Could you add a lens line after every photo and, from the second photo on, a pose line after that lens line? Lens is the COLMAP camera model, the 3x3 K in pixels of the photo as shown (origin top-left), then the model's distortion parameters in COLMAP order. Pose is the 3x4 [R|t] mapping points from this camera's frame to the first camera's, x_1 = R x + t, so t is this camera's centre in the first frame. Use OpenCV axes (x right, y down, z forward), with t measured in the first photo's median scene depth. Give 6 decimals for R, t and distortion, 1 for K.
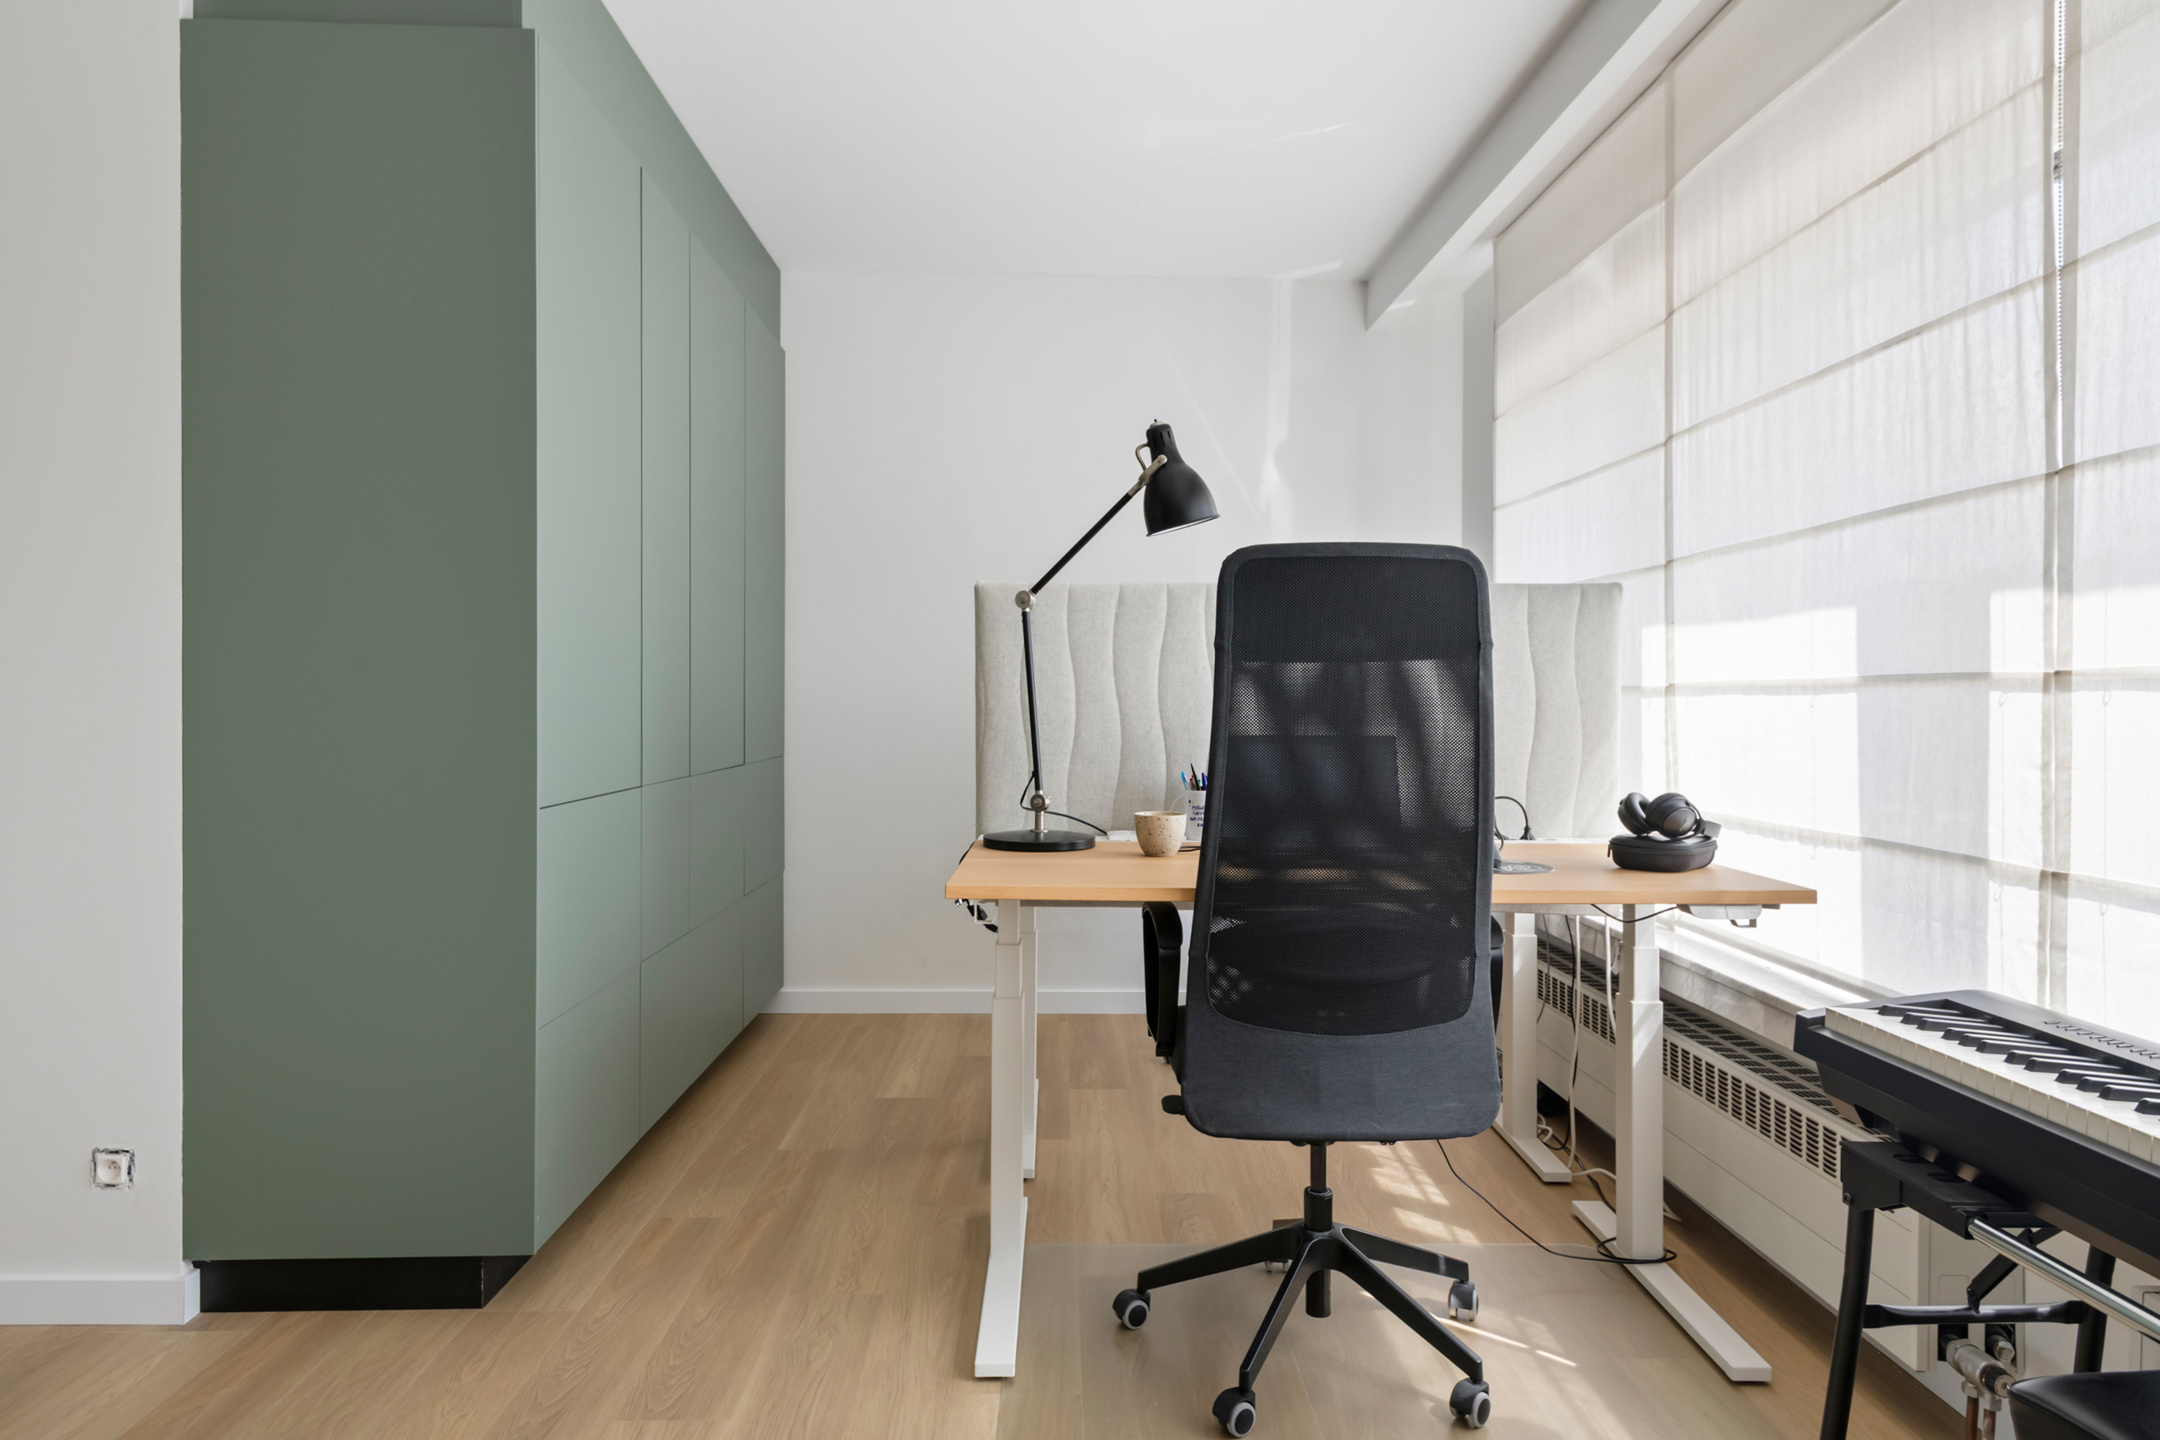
lens RADIAL K [[1315.6, 0, 1085.0], [0, 1315.6, 706.2], [0, 0, 1]] dist [0.046743, -0.029656]
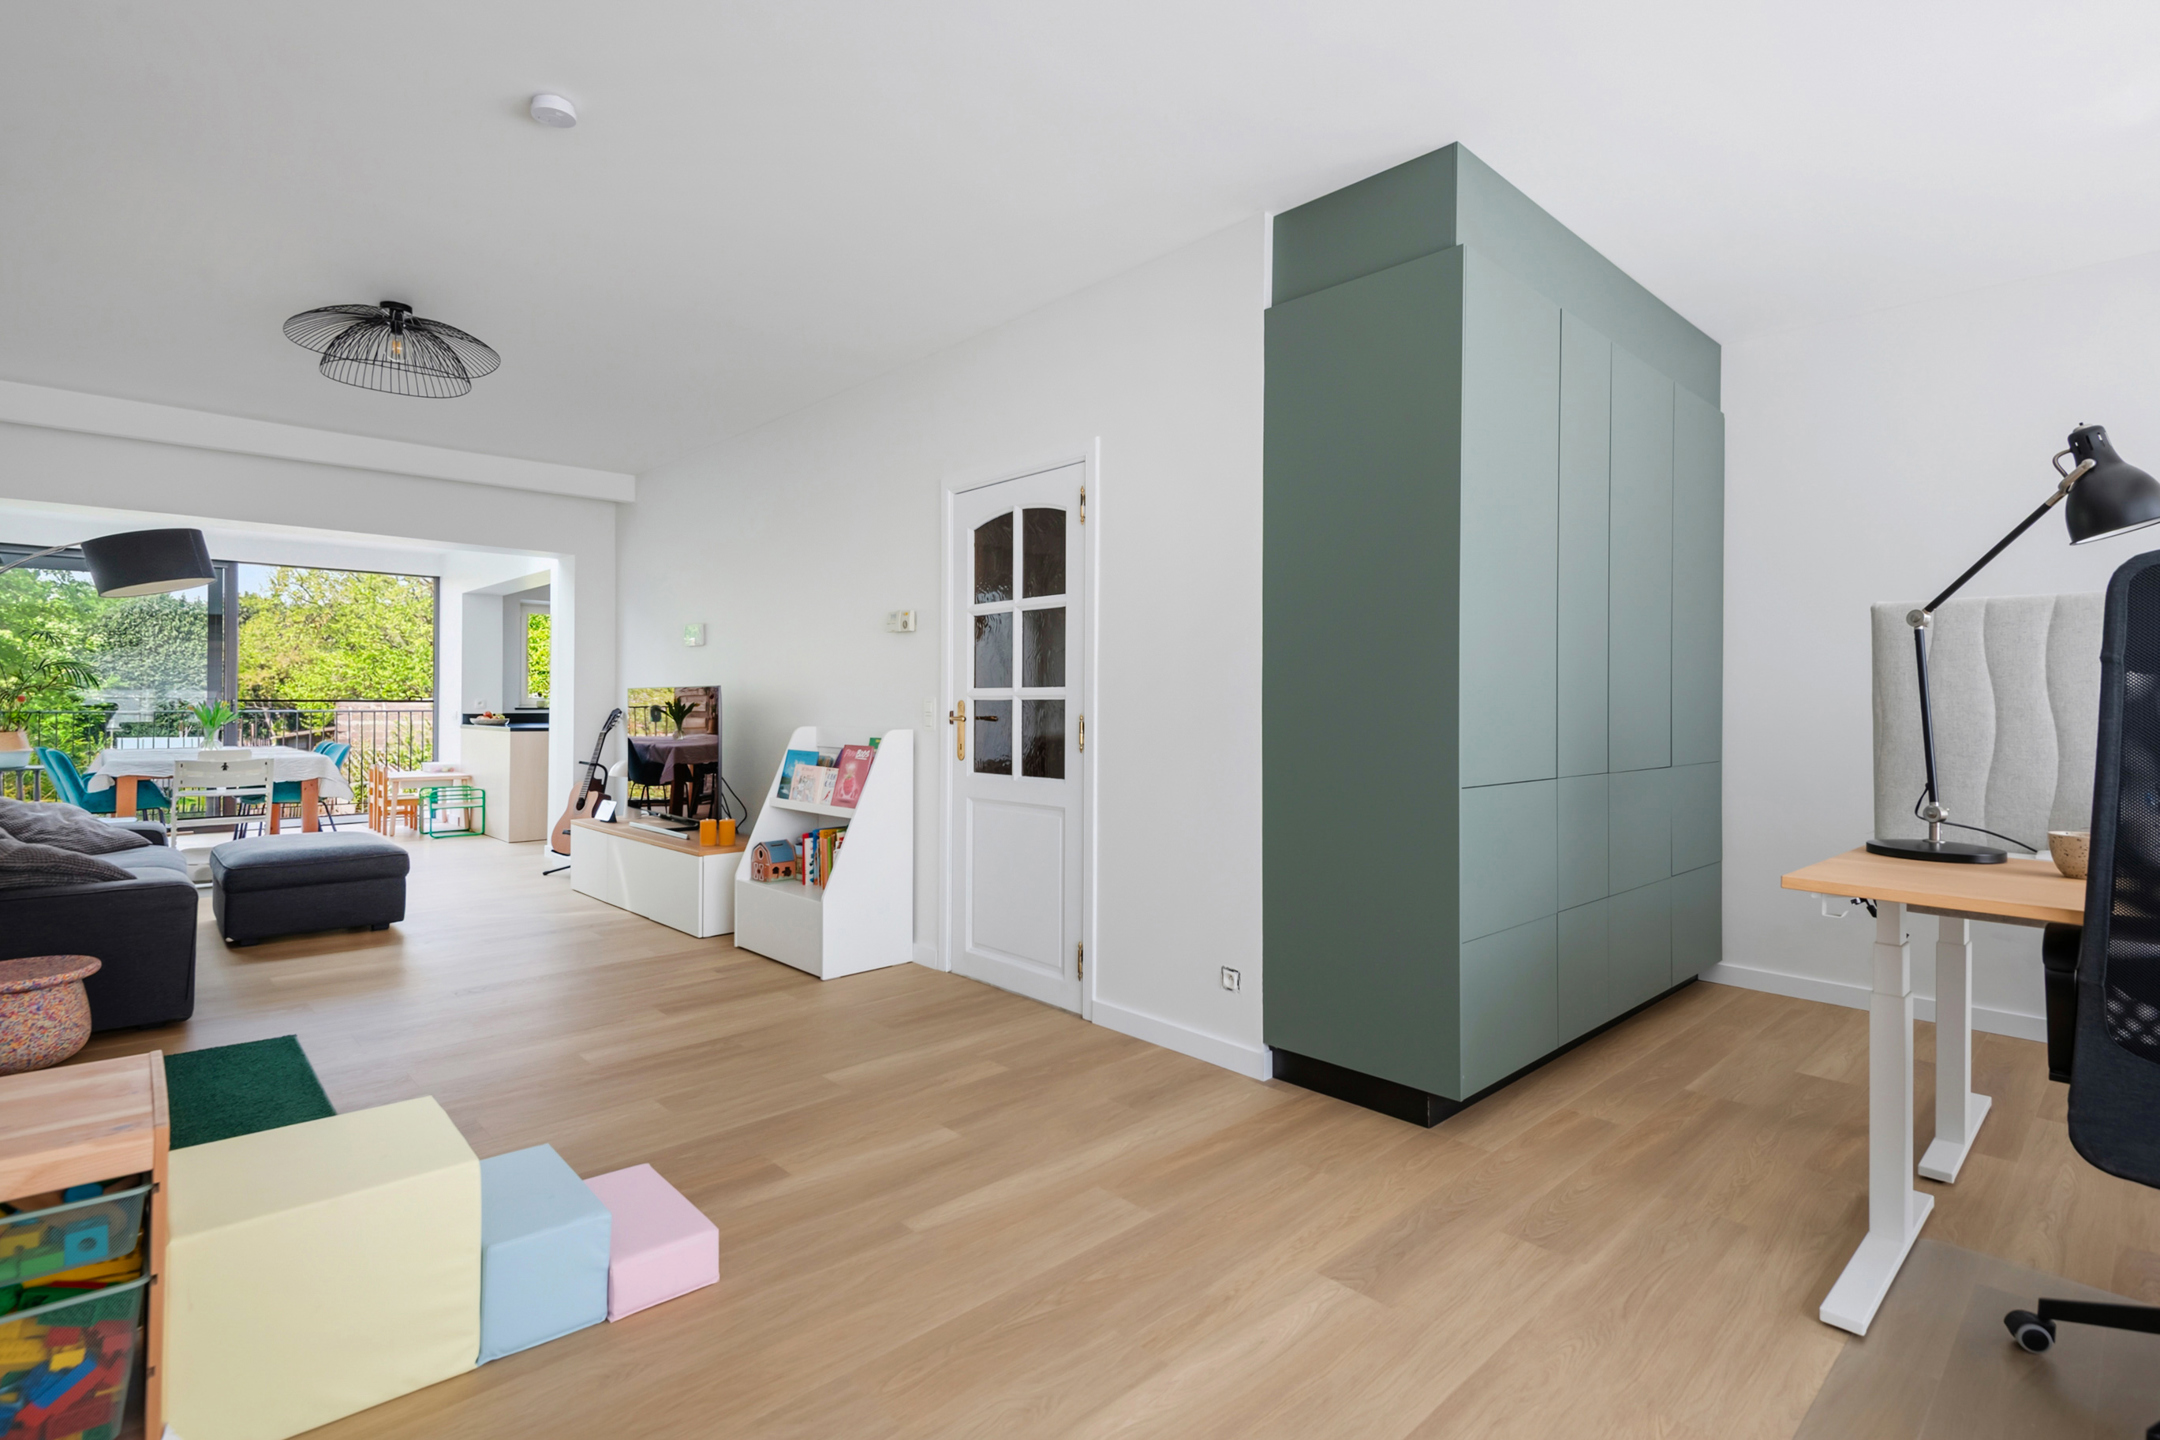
lens RADIAL K [[993.1, 0, 1081.5], [0, 993.1, 707.1], [0, 0, 1]] dist [0.002689, -0.004398]
pose [[0.680482, 0.004067, -0.732754, 0.081495], [-0.011106, 0.999927, -0.004764, 0.000706], [0.732681, 0.011380, 0.680477, -0.020495]]
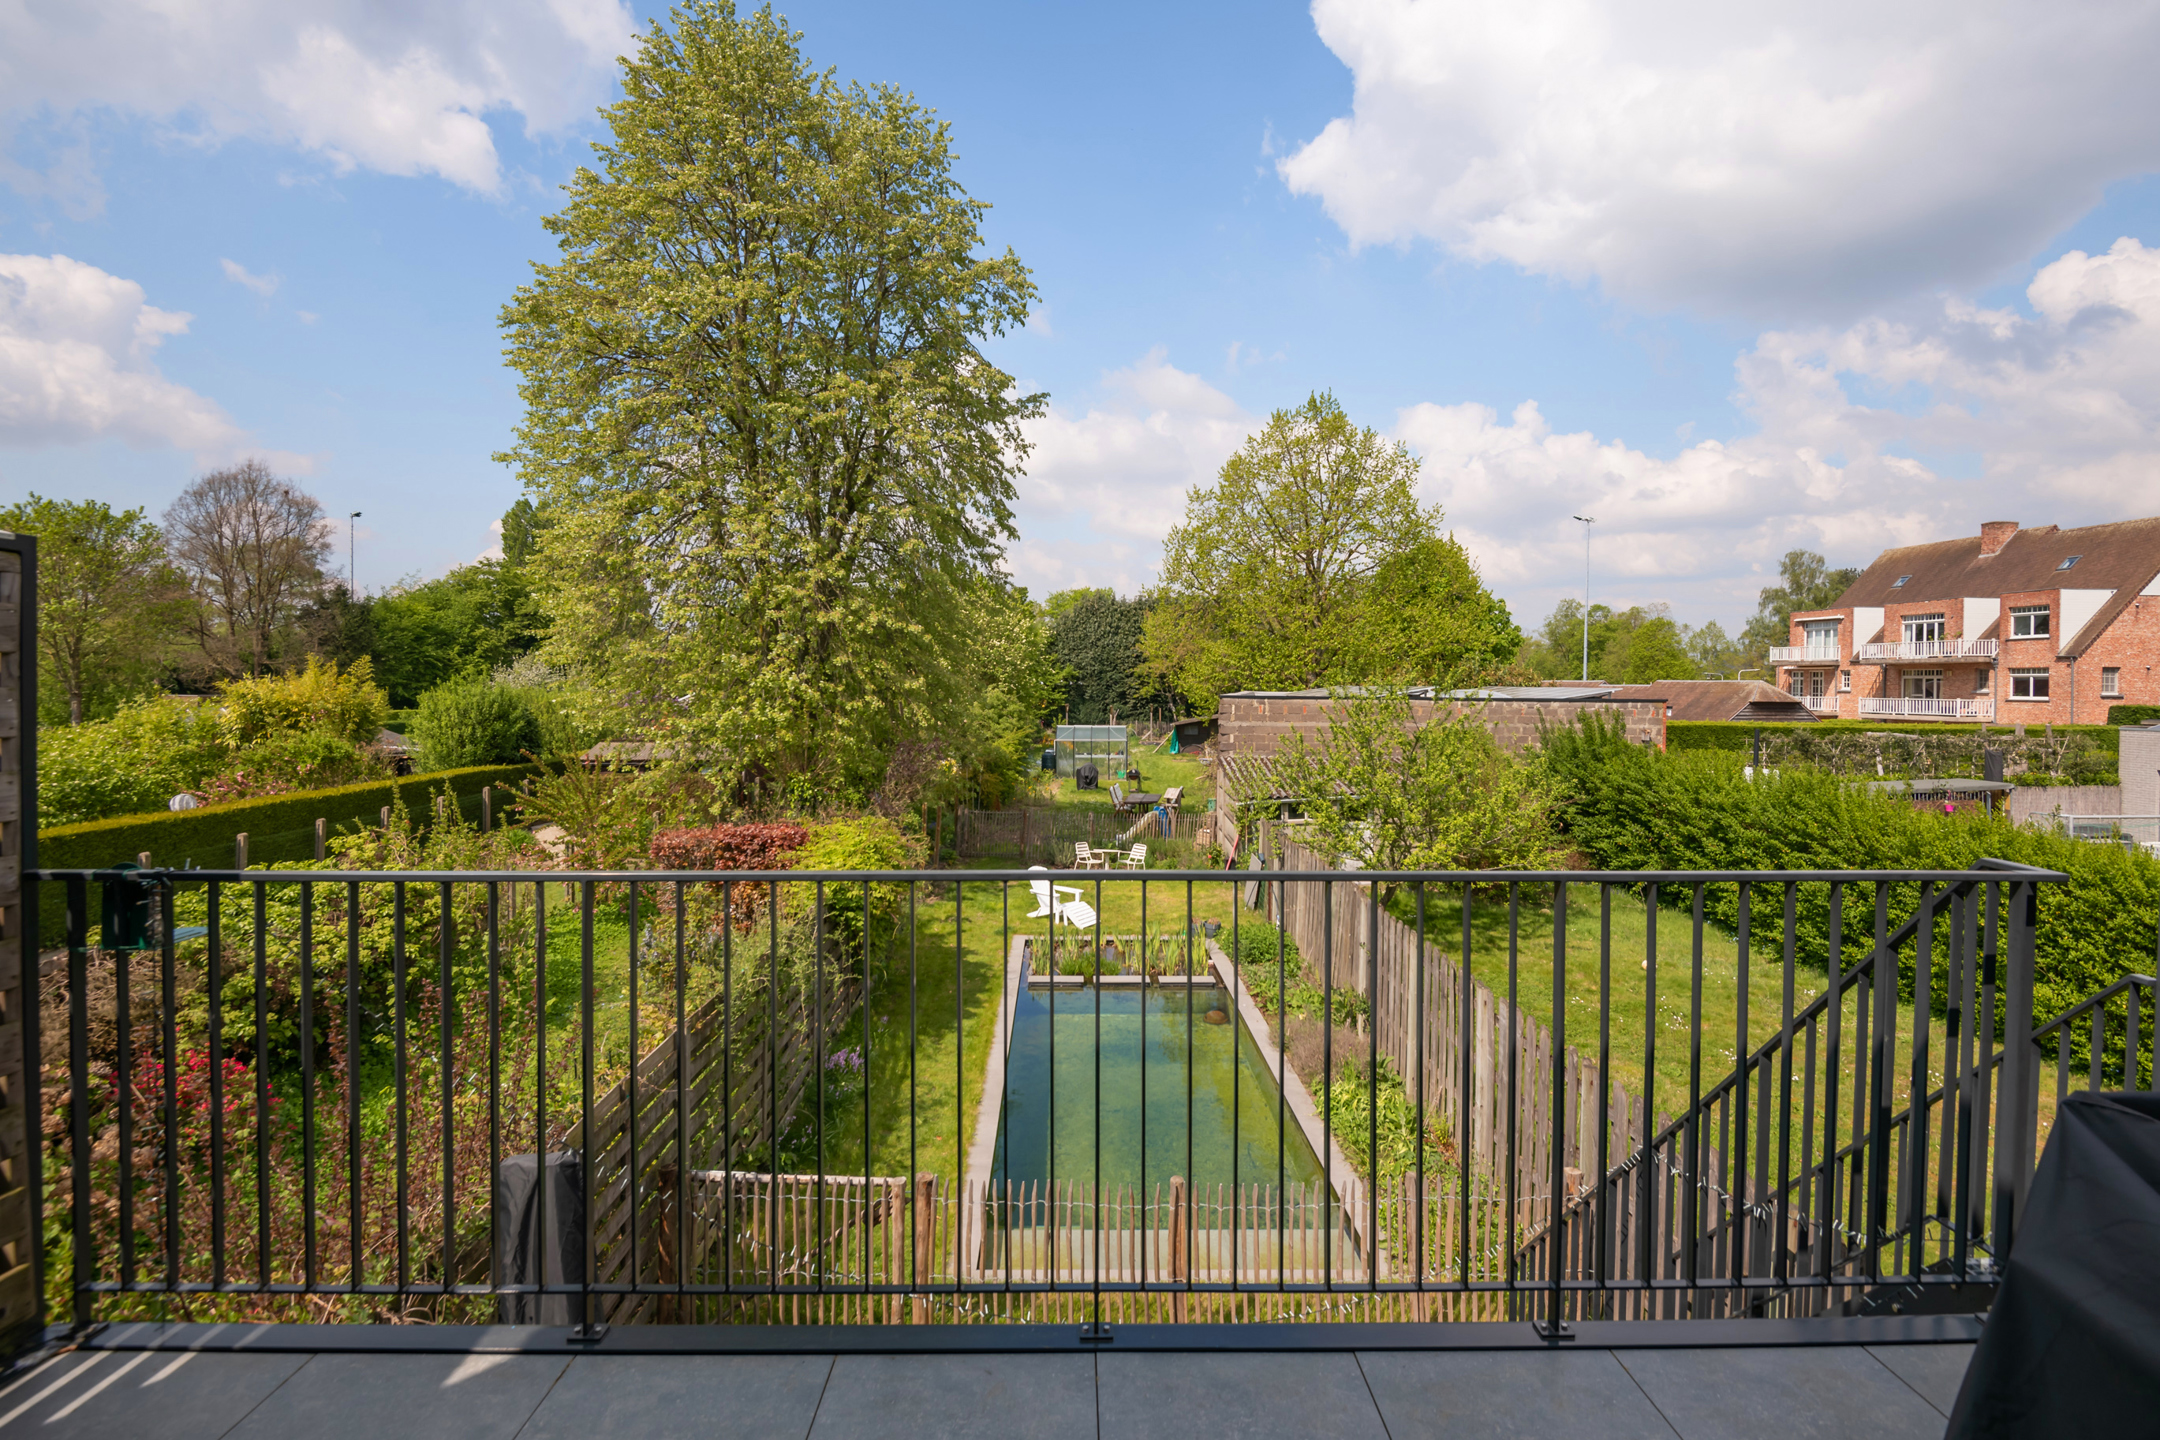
lens RADIAL K [[1111.6, 0, 1082.7], [0, 1111.6, 702.3], [0, 0, 1]] dist [0.044622, 0.000149]
pose [[-0.020024, 0.014410, -0.999696, -0.538519], [-0.013347, 0.999803, 0.014679, -0.021321], [0.999710, 0.013637, -0.019828, 0.050001]]
